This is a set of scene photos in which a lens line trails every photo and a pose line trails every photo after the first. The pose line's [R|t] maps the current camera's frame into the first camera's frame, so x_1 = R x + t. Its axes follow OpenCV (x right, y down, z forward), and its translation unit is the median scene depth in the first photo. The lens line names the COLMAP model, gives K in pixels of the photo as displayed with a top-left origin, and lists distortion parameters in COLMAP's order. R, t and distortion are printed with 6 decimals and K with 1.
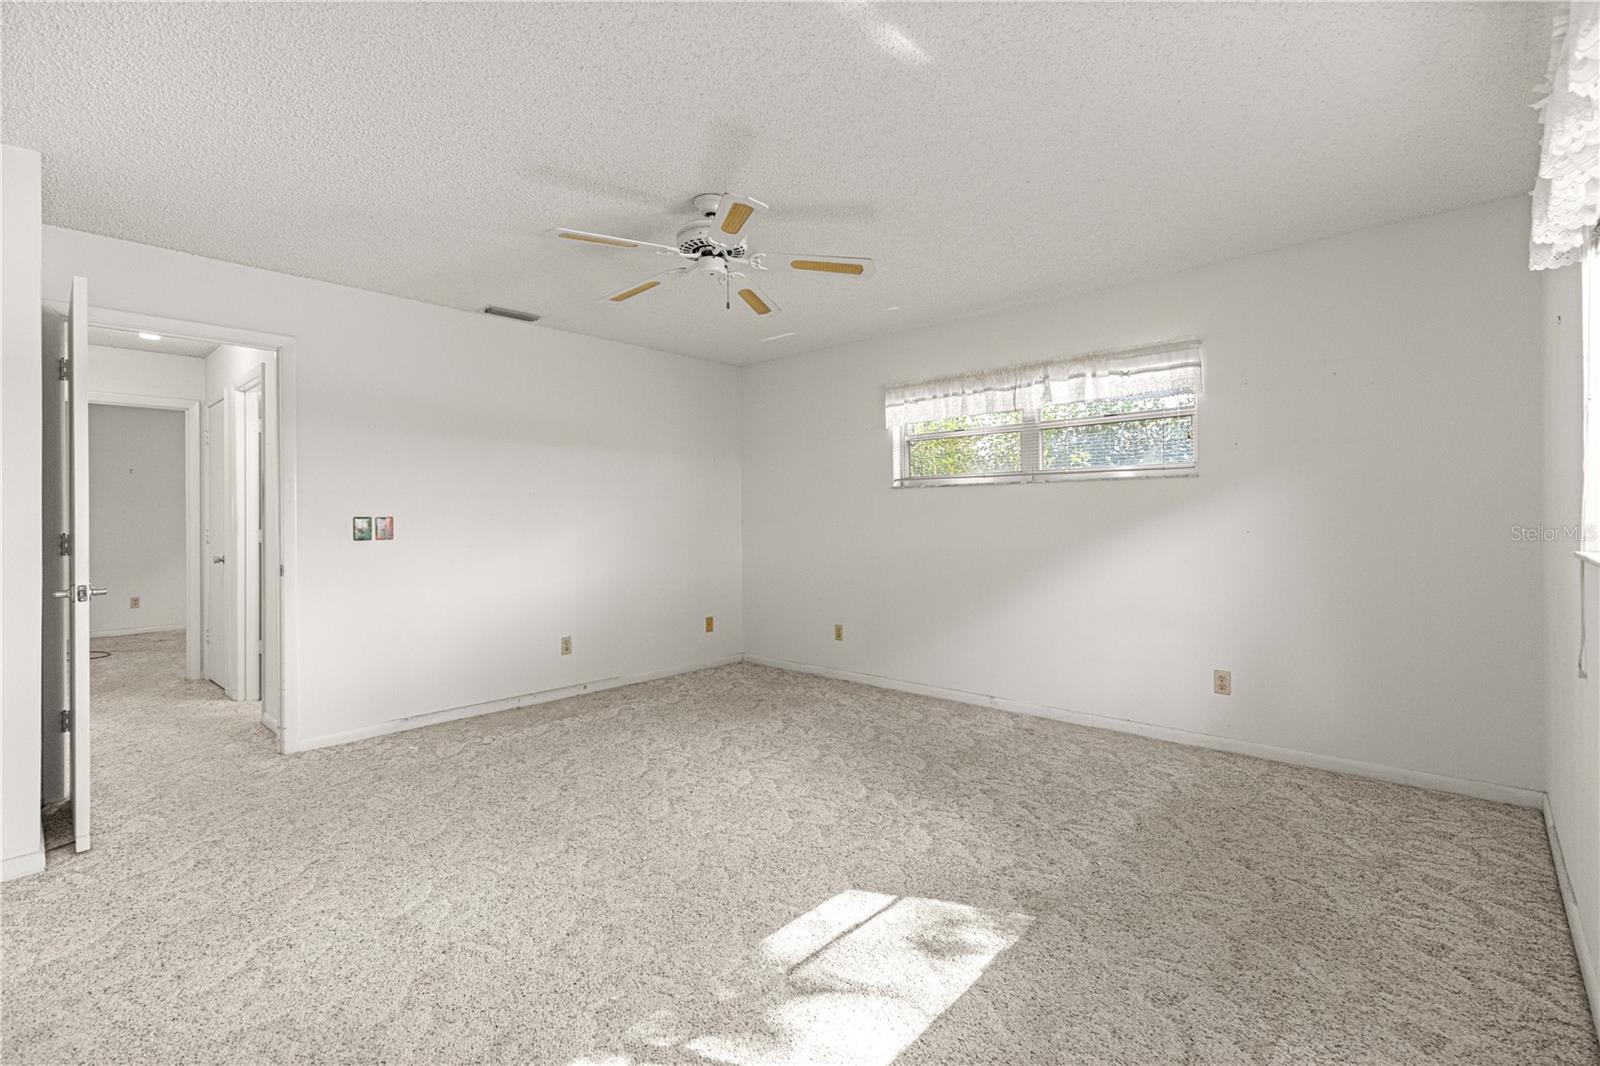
lens RADIAL K [[722.0, 0, 791.2], [0, 722.0, 516.5], [0, 0, 1]] dist [0.008406, -0.002743]
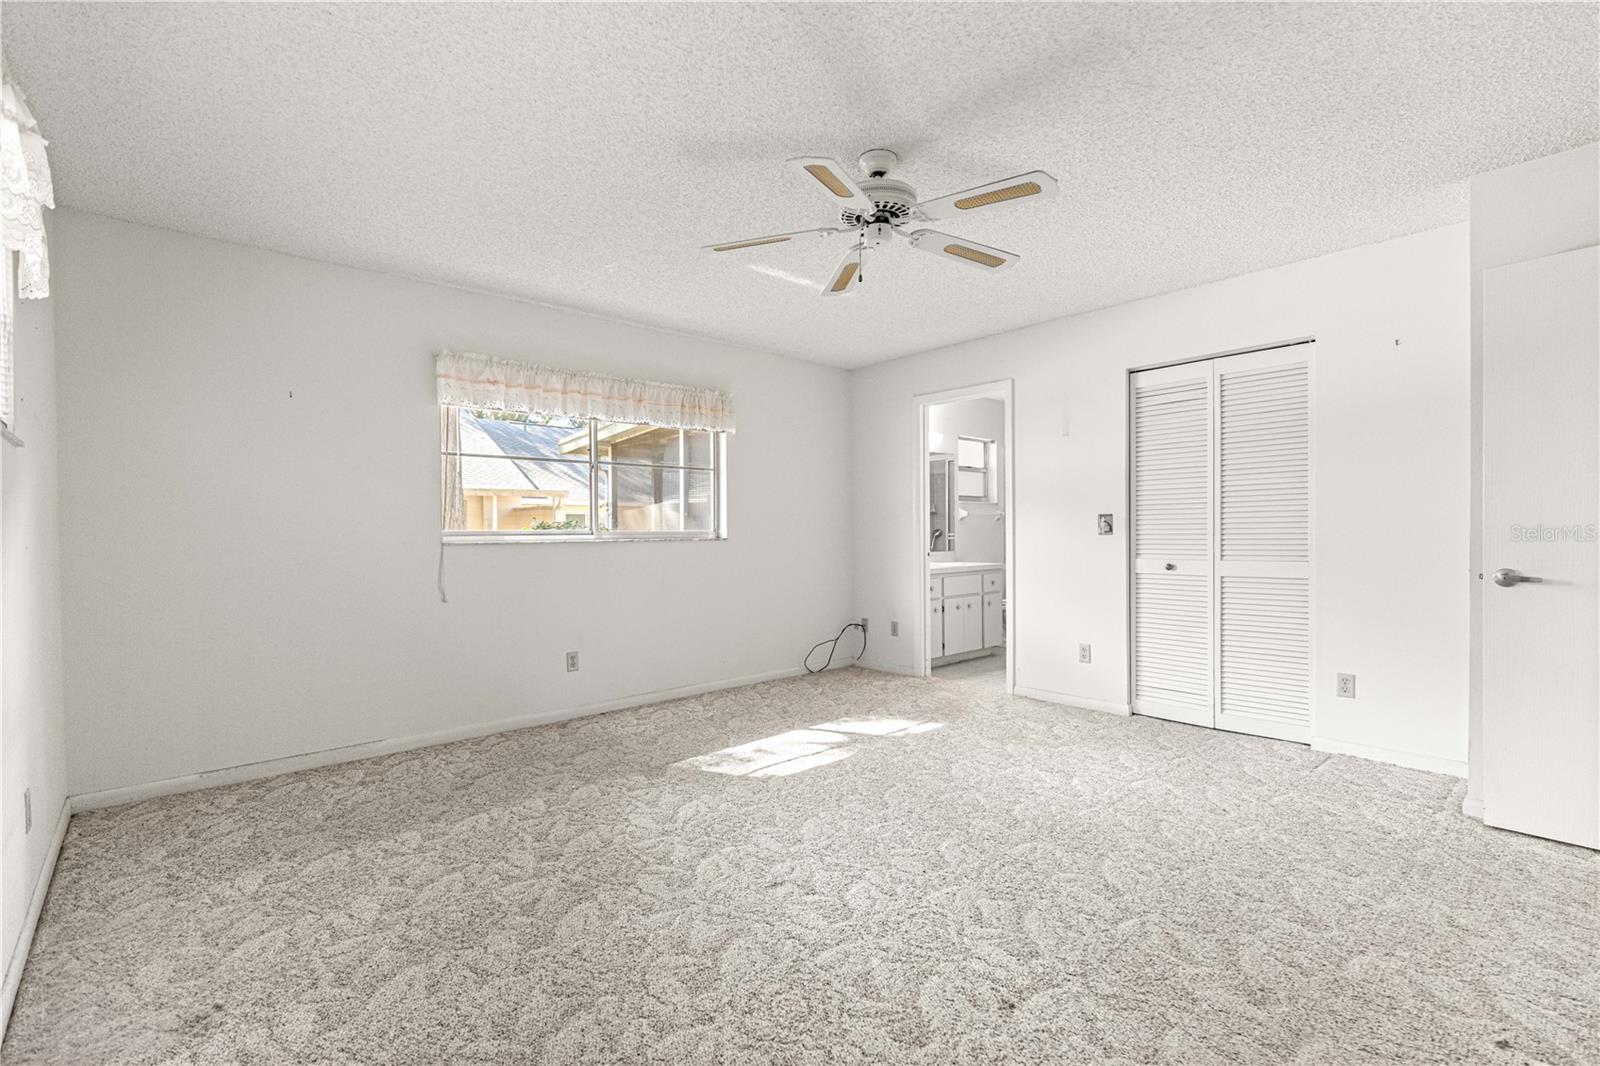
lens RADIAL K [[722.0, 0, 804.8], [0, 722.0, 535.3], [0, 0, 1]] dist [0.008406, -0.002743]
pose [[-0.996376, 0.017411, 0.083254, -0.075942], [0.017739, 0.999838, 0.003206, 0.021593], [-0.083184, 0.004671, -0.996523, 1.643821]]
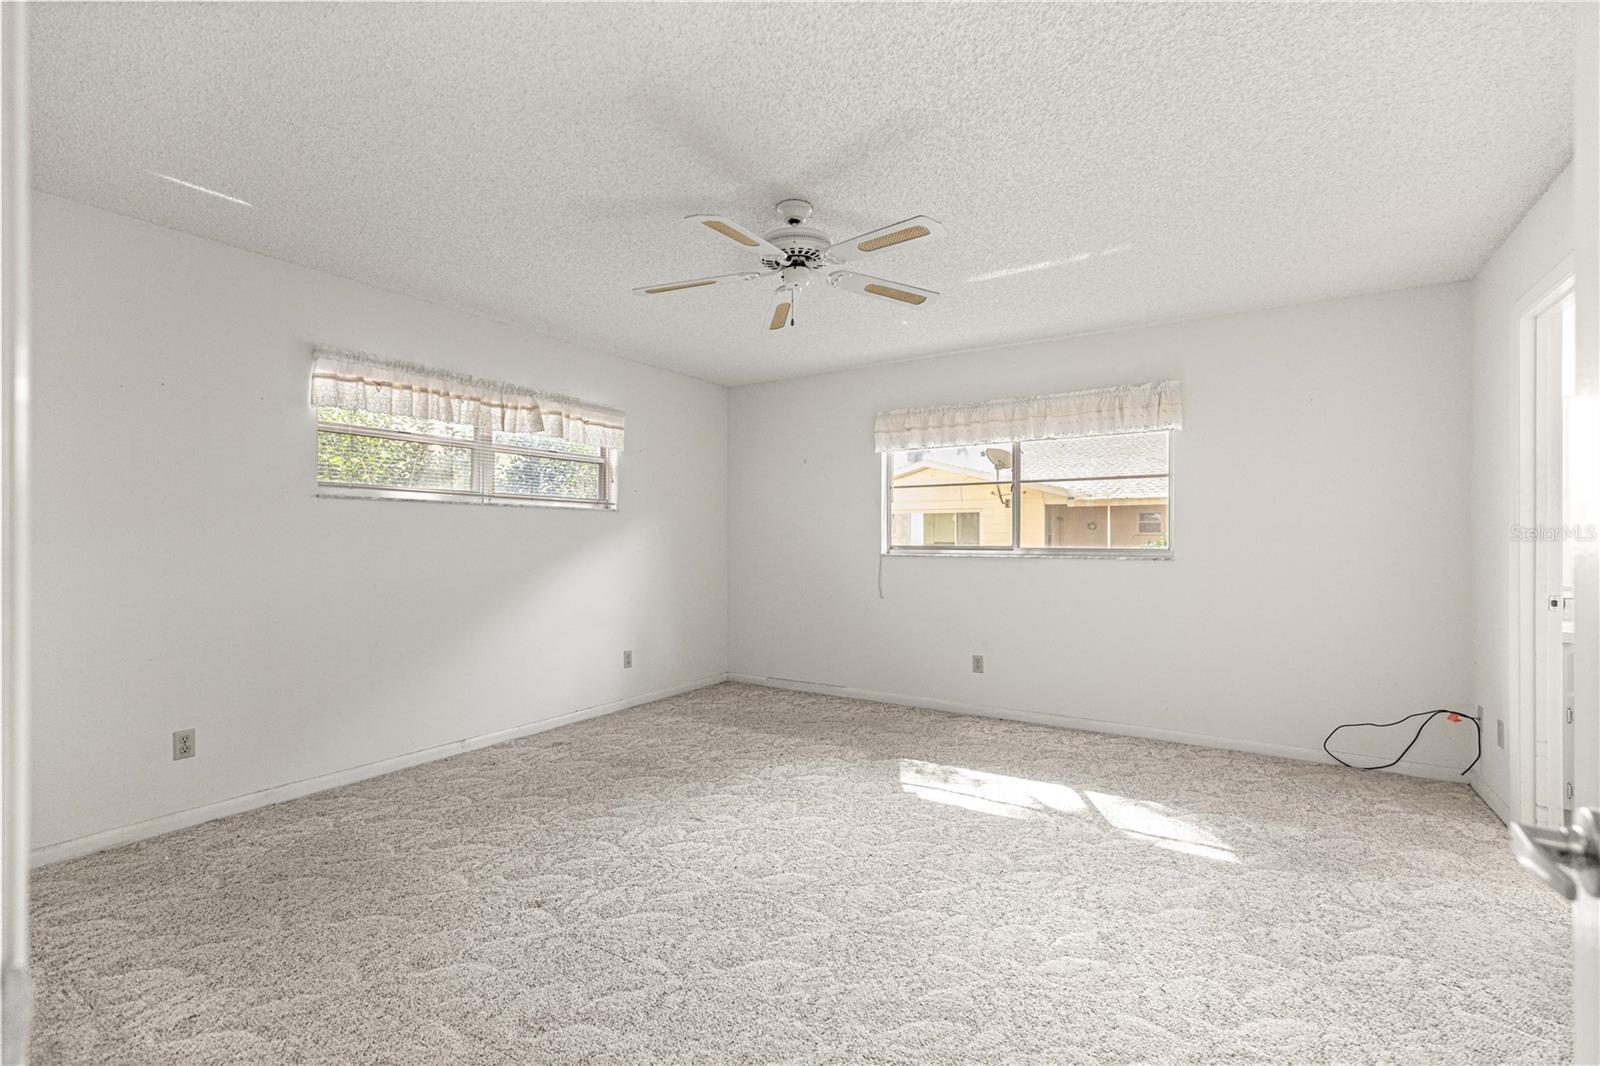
lens RADIAL K [[722.0, 0, 787.9], [0, 722.0, 536.2], [0, 0, 1]] dist [0.008406, -0.002743]
pose [[-0.173115, 0.013338, 0.984811, -0.906055], [-0.002254, 0.999900, -0.013938, 0.010393], [-0.984899, -0.004632, -0.173068, 1.011495]]
